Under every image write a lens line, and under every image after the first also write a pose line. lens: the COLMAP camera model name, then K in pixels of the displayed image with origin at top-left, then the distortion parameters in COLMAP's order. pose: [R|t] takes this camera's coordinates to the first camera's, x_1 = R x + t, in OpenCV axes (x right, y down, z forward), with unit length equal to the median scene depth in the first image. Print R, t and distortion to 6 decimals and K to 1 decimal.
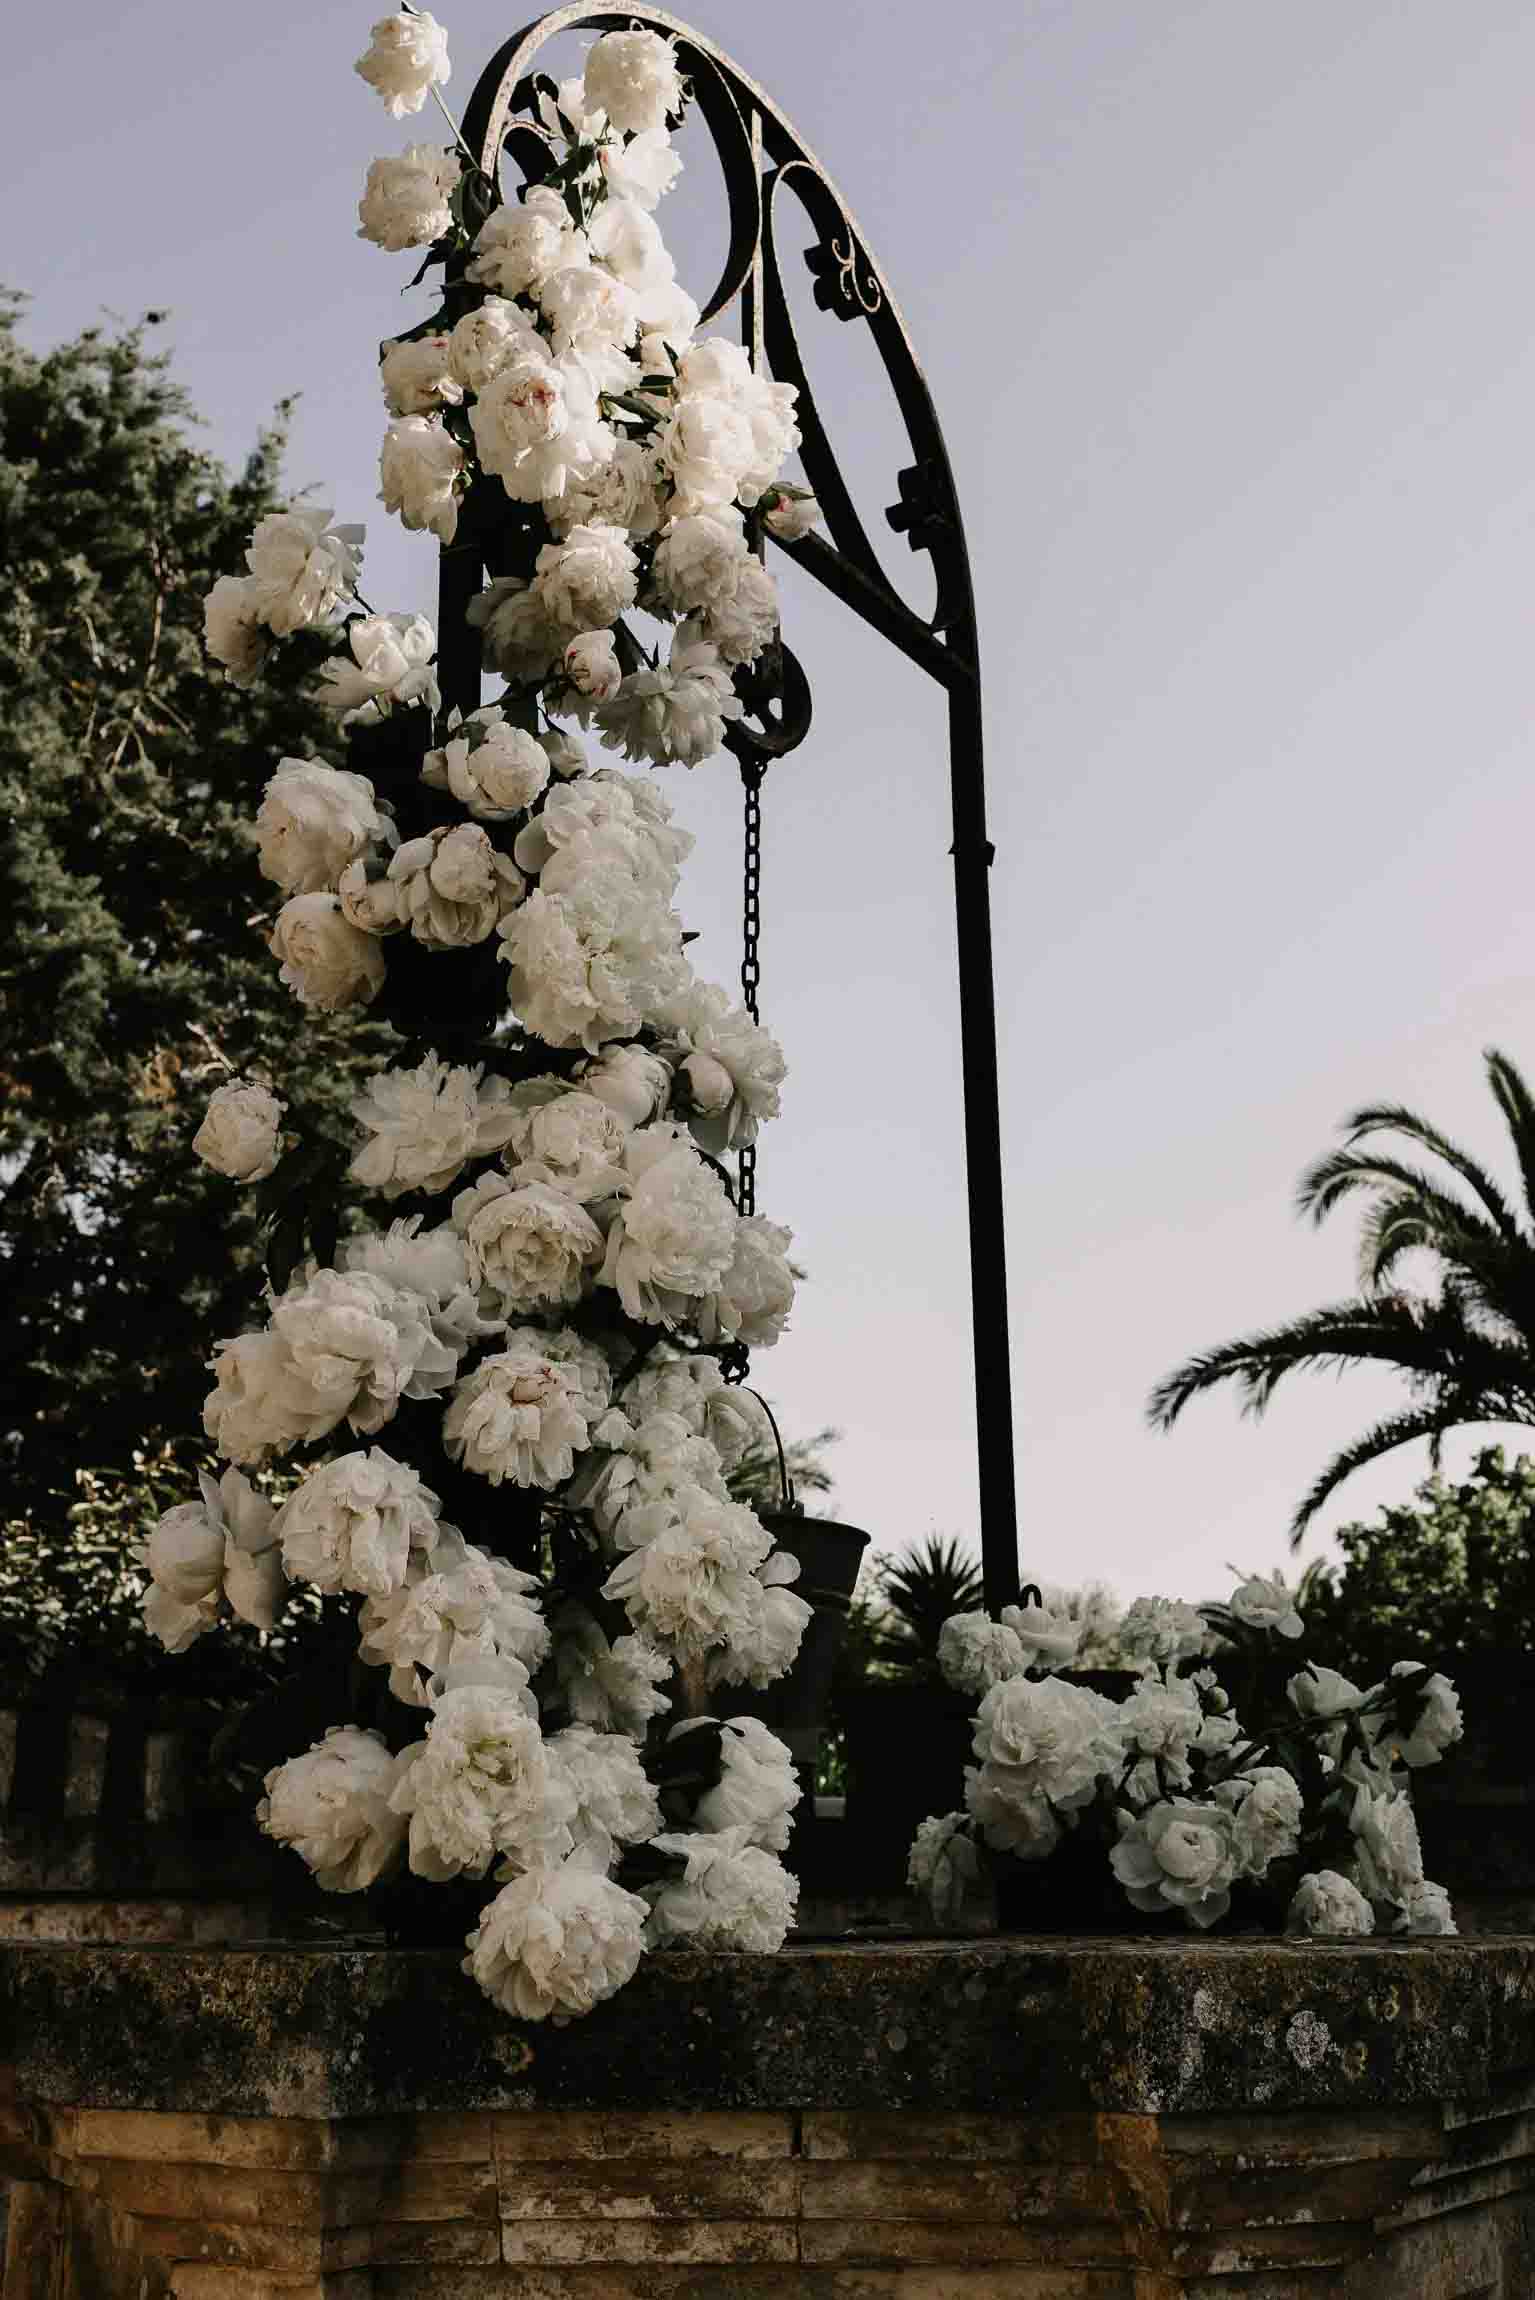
lens RADIAL K [[2387.5, 0, 765.6], [0, 2387.5, 1244.1], [0, 0, 1]] dist [-0.000008, 0.009435]
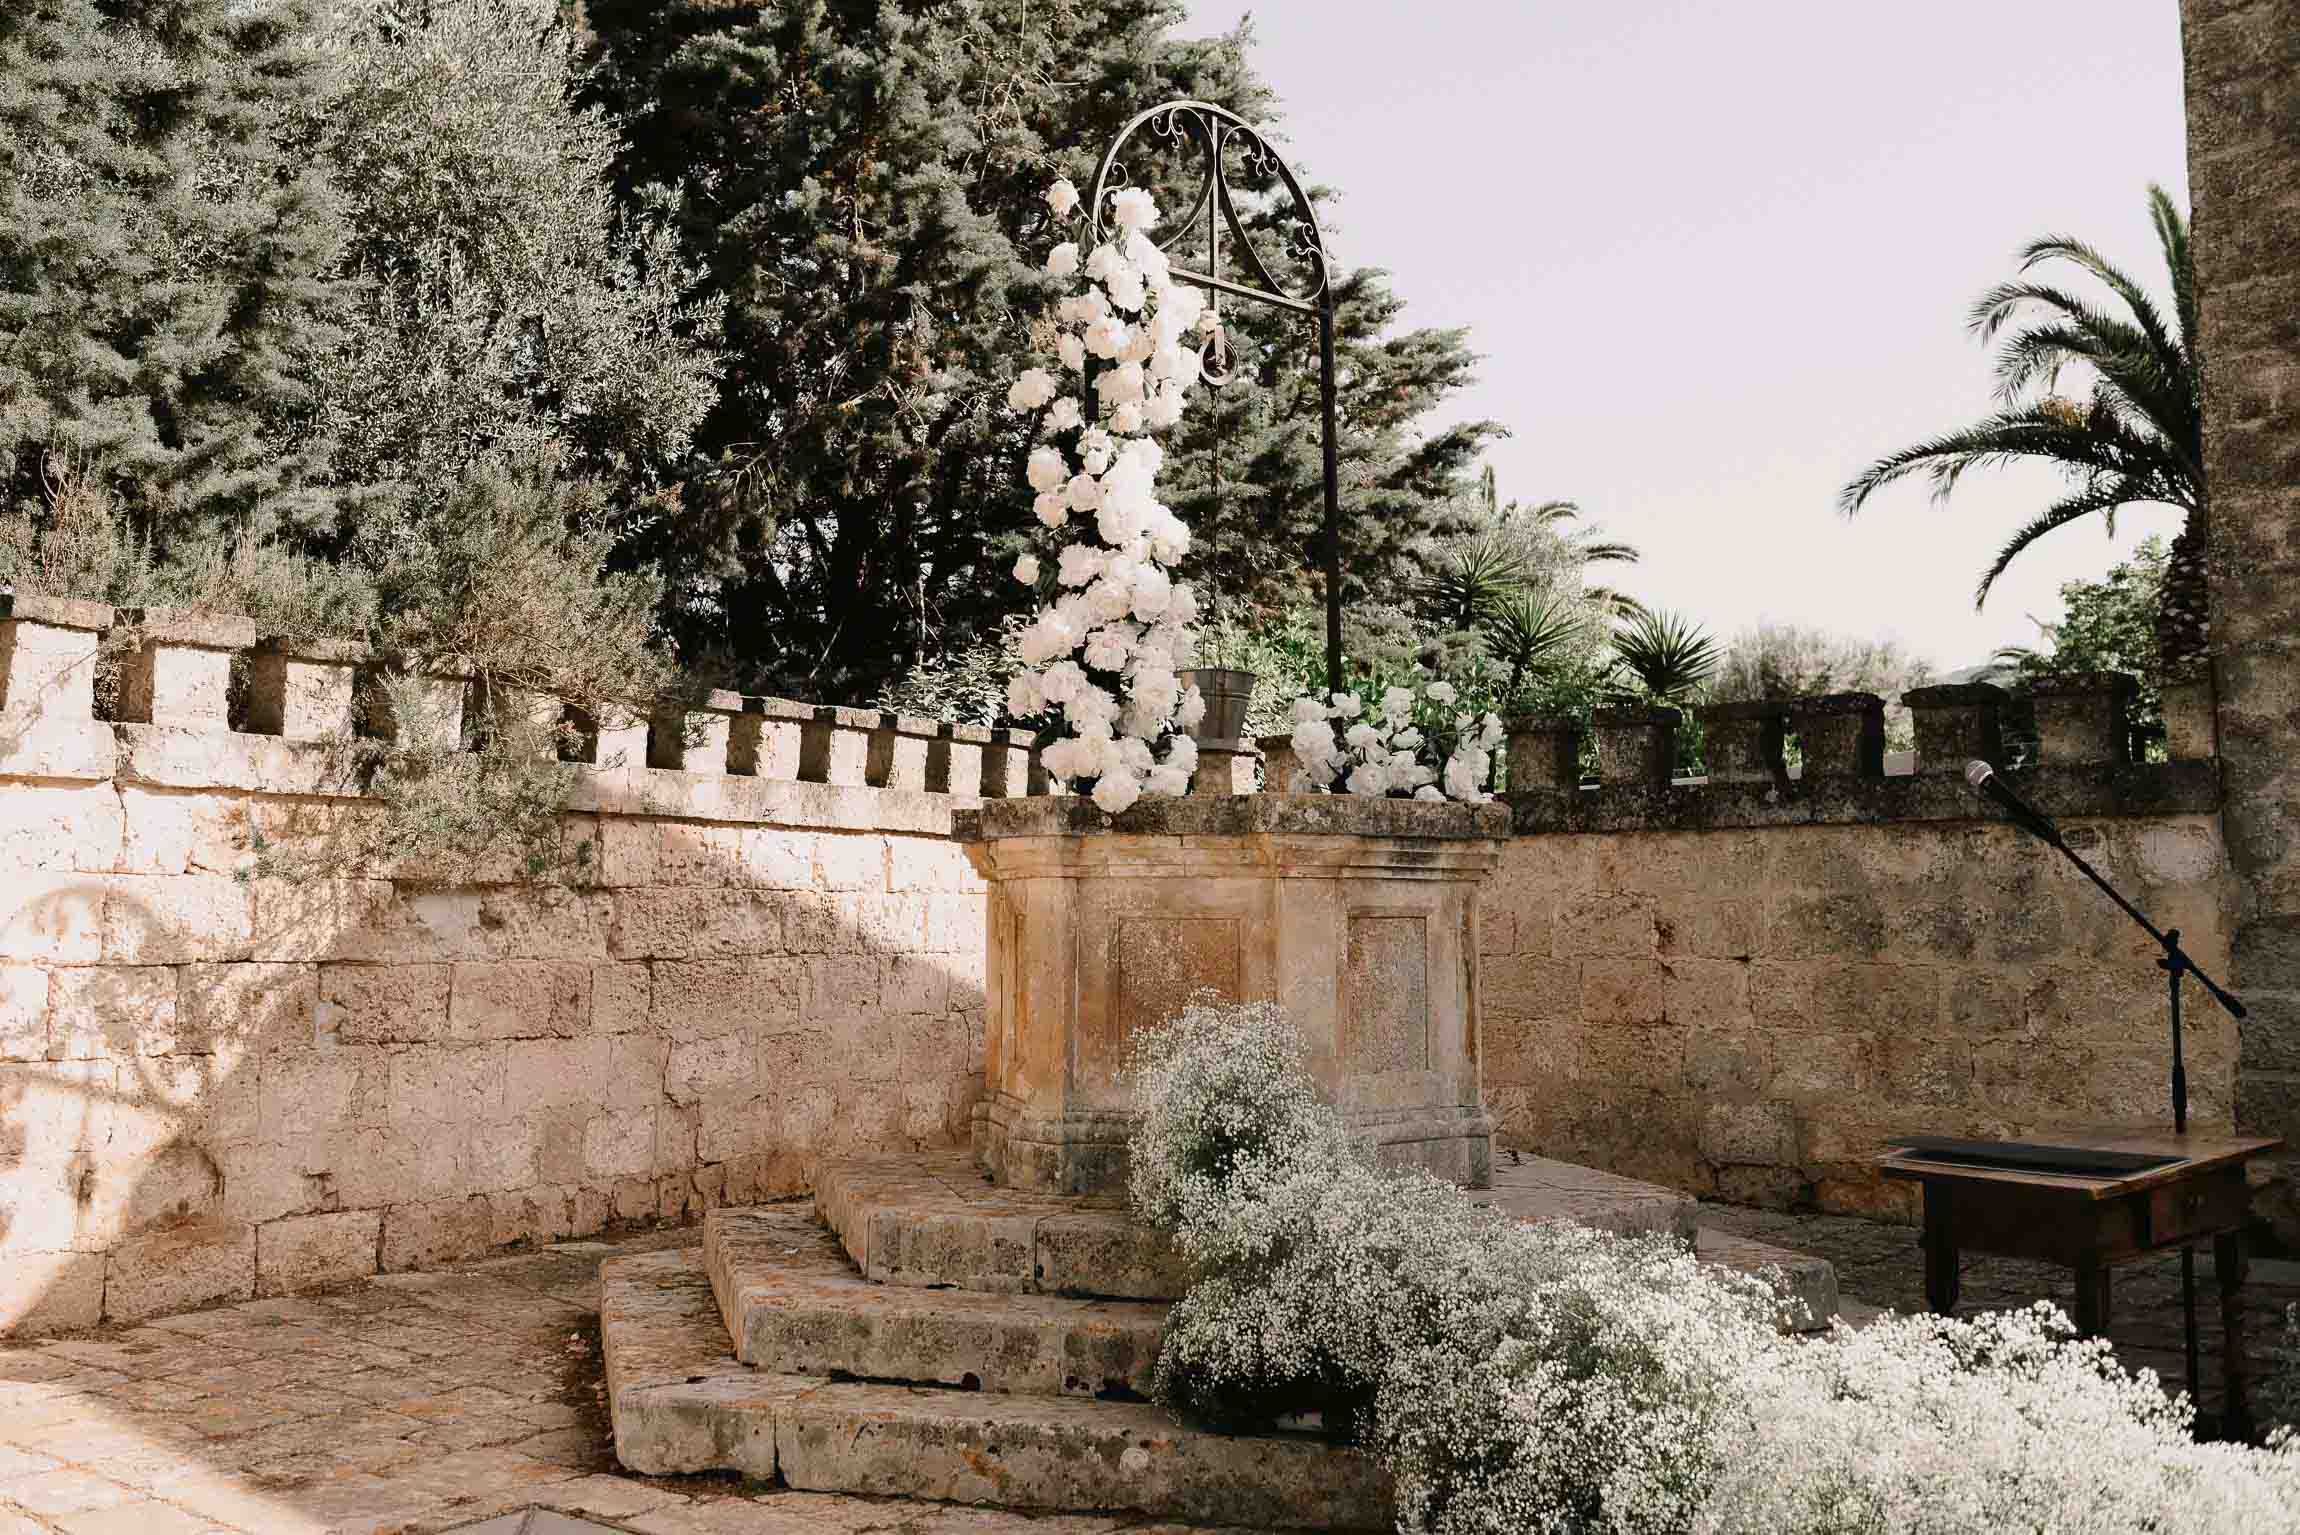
lens RADIAL K [[2408.9, 0, 1150.0], [0, 2408.9, 767.5], [0, 0, 1]] dist [-0.057590, -0.004513]
pose [[0.973114, -0.013024, -0.229957, 0.320743], [0.057939, 0.980137, 0.189669, -0.178468], [0.222919, -0.197893, 0.954539, -1.000702]]
